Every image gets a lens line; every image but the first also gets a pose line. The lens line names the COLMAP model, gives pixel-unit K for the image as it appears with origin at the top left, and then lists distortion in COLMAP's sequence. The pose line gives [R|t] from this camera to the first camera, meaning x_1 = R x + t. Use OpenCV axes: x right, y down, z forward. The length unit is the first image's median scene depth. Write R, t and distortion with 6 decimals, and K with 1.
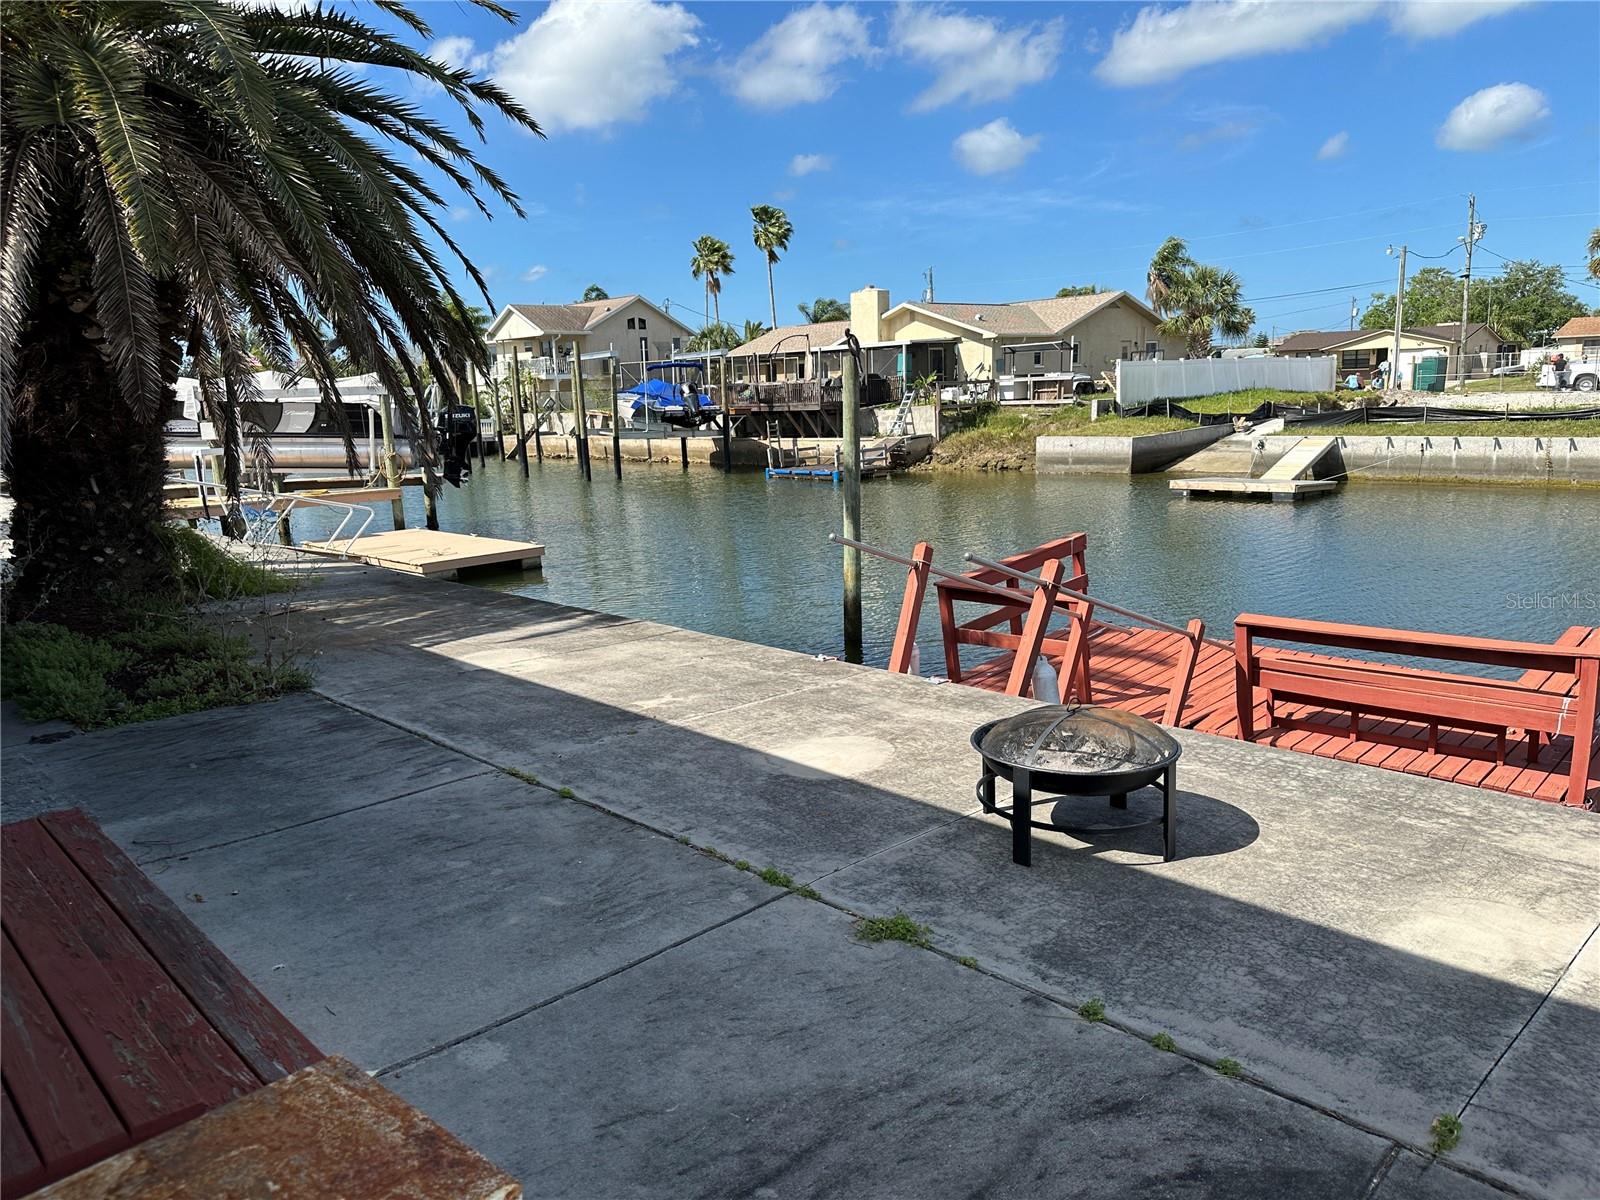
lens RADIAL K [[1113.0, 0, 793.6], [0, 1113.0, 634.3], [0, 0, 1]] dist [0.091170, -0.121952]
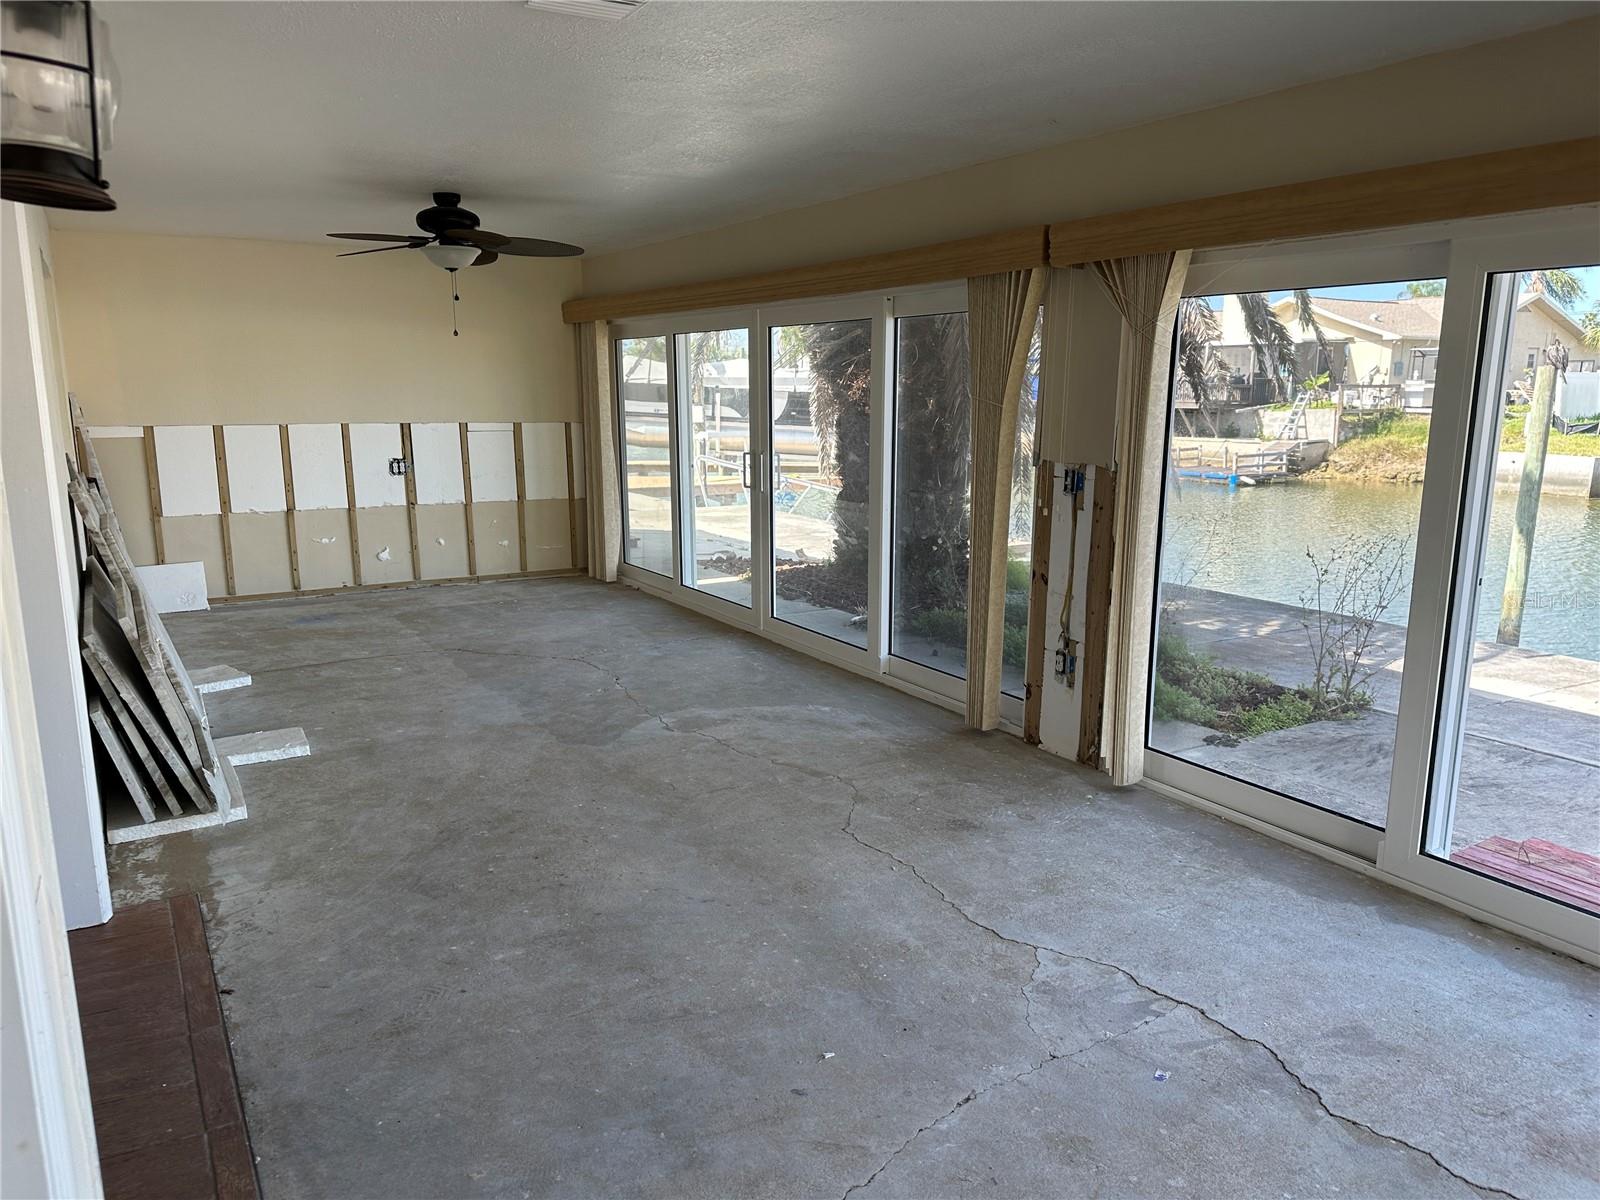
lens RADIAL K [[1113.0, 0, 794.7], [0, 1113.0, 615.1], [0, 0, 1]] dist [0.091170, -0.121952]
pose [[0.976345, 0.080307, -0.200750, -0.127171], [-0.081583, 0.996665, 0.001921, 0.001248], [0.200235, 0.014502, 0.979641, -0.012287]]
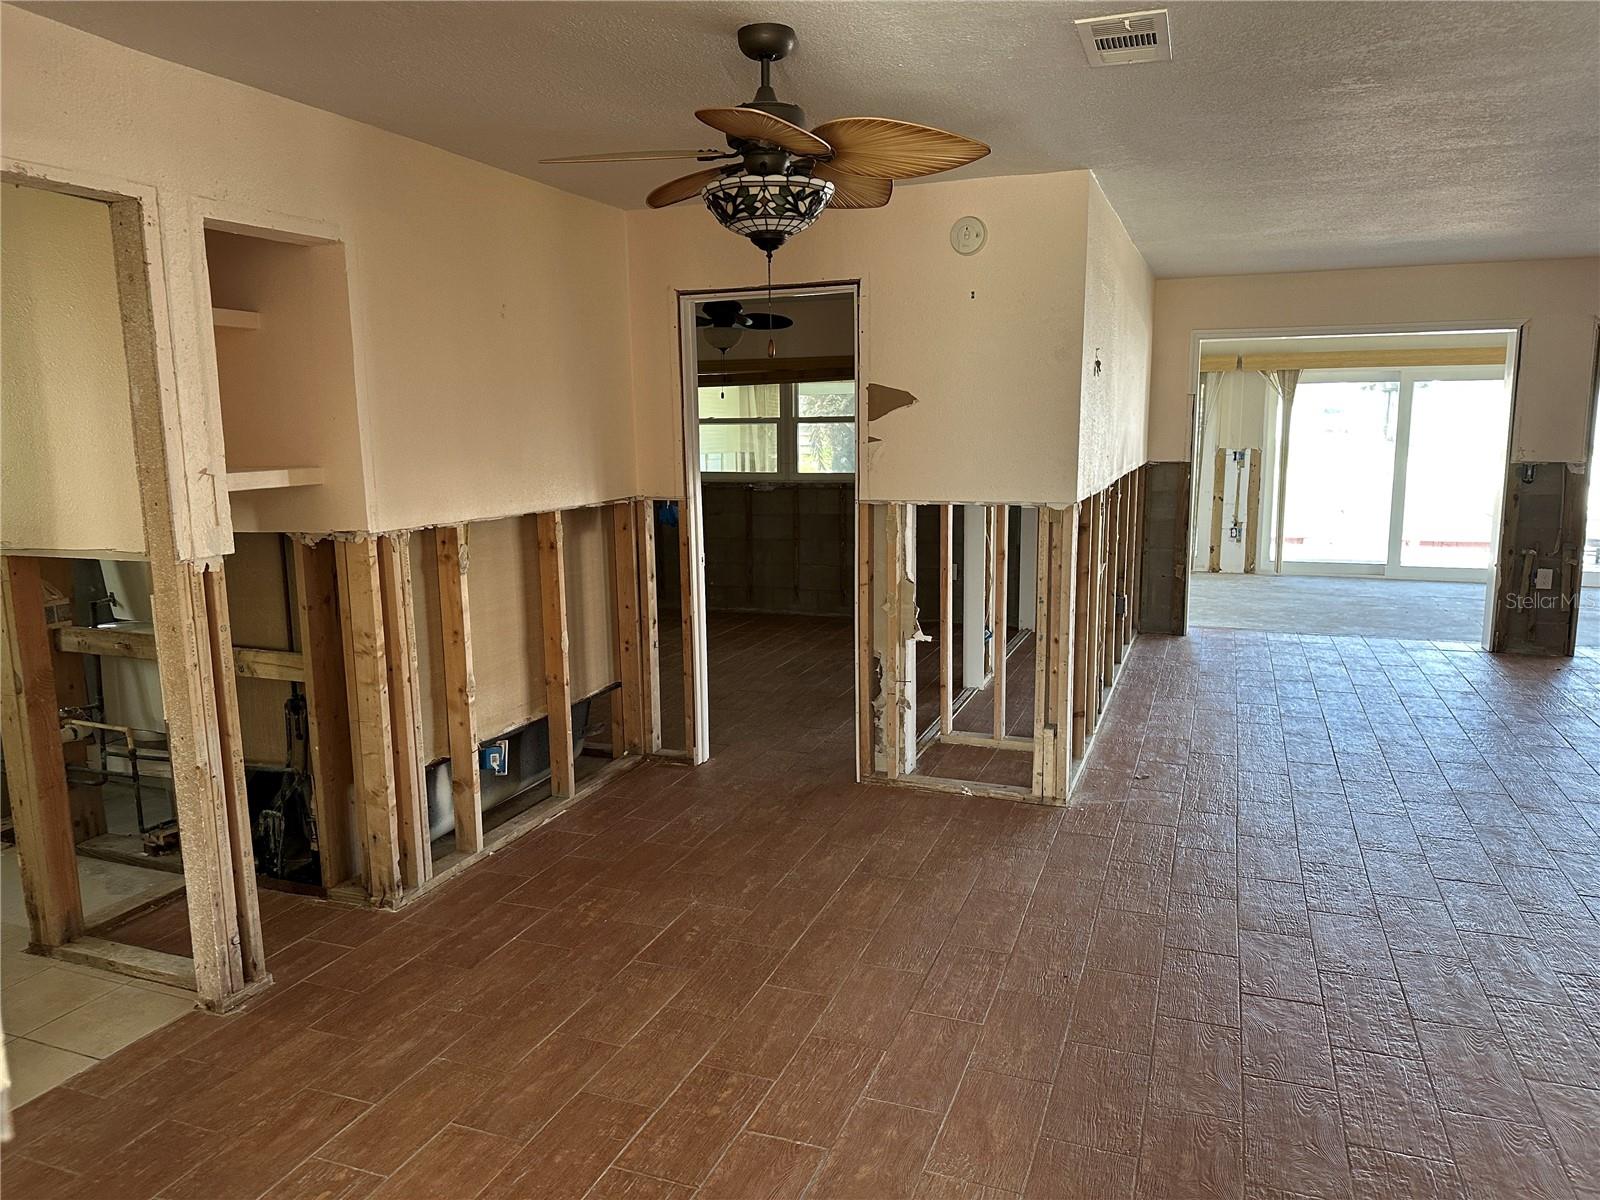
lens RADIAL K [[1113.0, 0, 798.0], [0, 1113.0, 604.2], [0, 0, 1]] dist [0.091170, -0.121952]
pose [[0.903756, -0.044868, 0.425691, -0.360857], [0.070780, 0.996465, -0.045242, 0.029255], [-0.422156, 0.071018, 0.903737, -0.106945]]
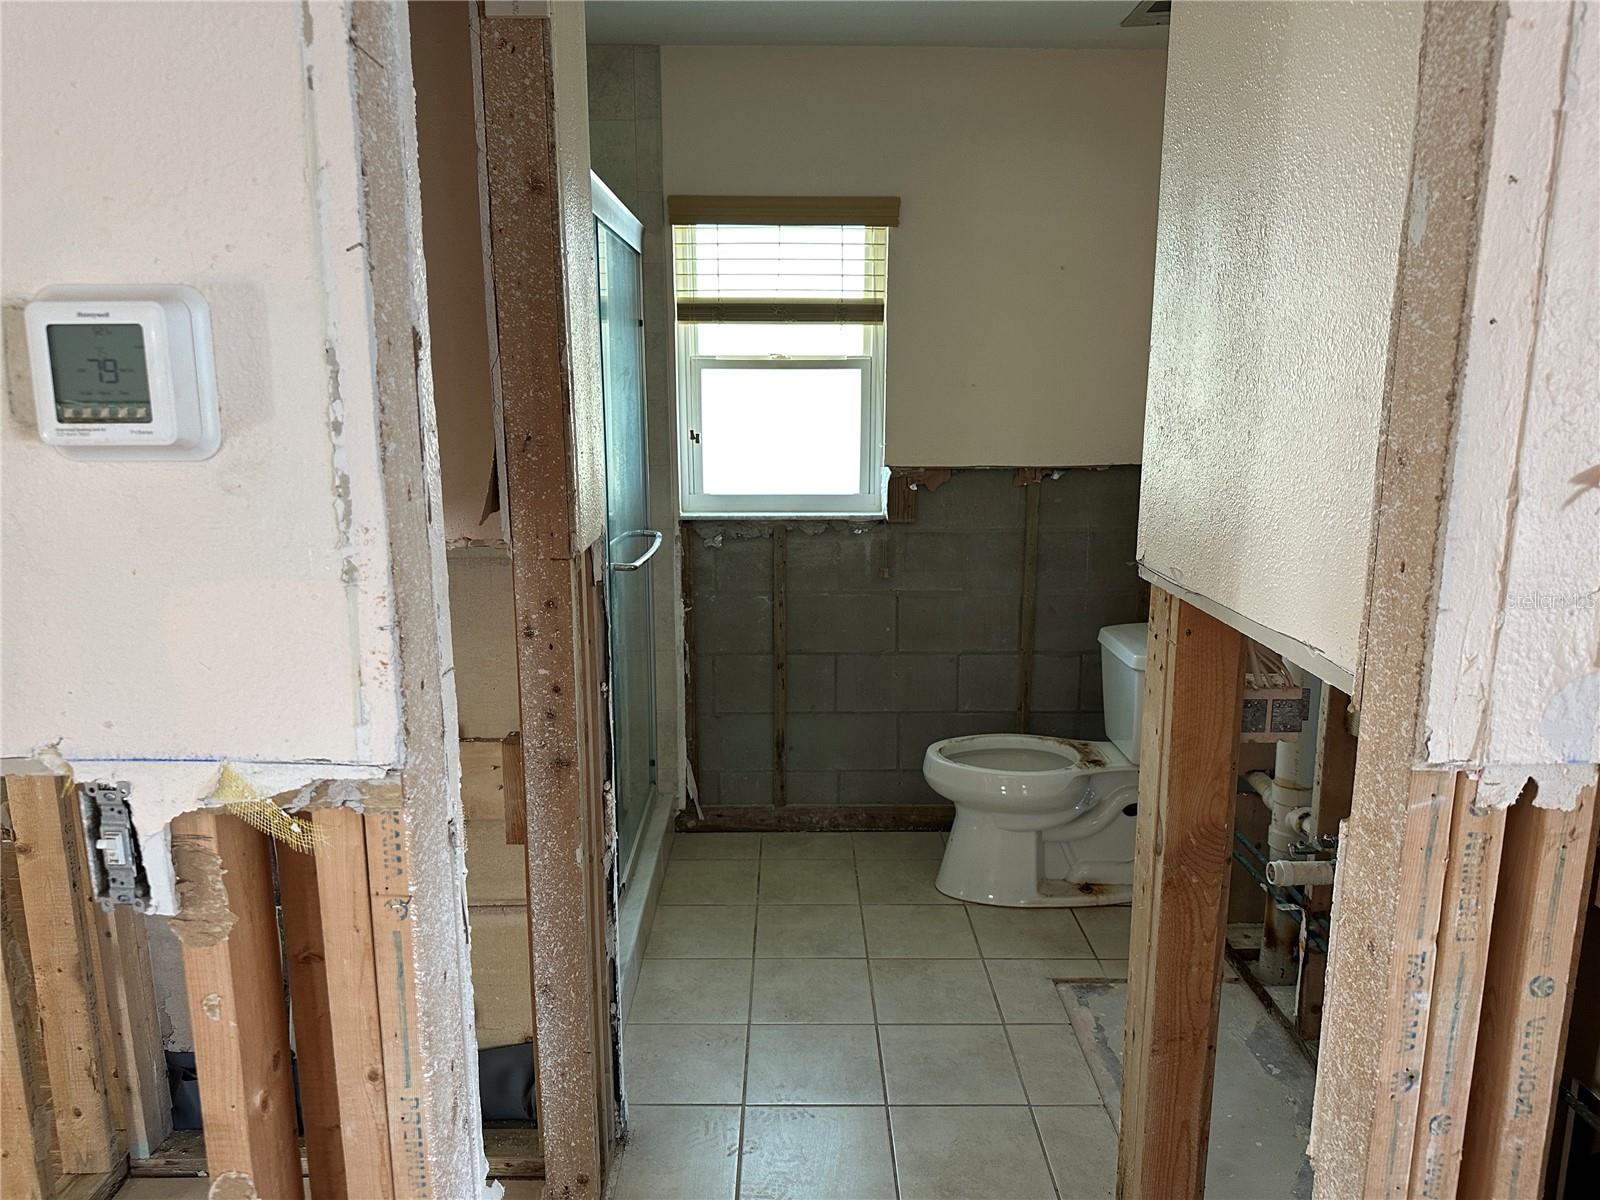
lens RADIAL K [[1113.0, 0, 793.3], [0, 1113.0, 596.3], [0, 0, 1]] dist [0.091170, -0.121952]
pose [[0.721844, 0.174266, -0.669756, -0.360366], [-0.173072, 0.982482, 0.069104, 0.017017], [0.670066, 0.066034, 0.739359, -0.045577]]
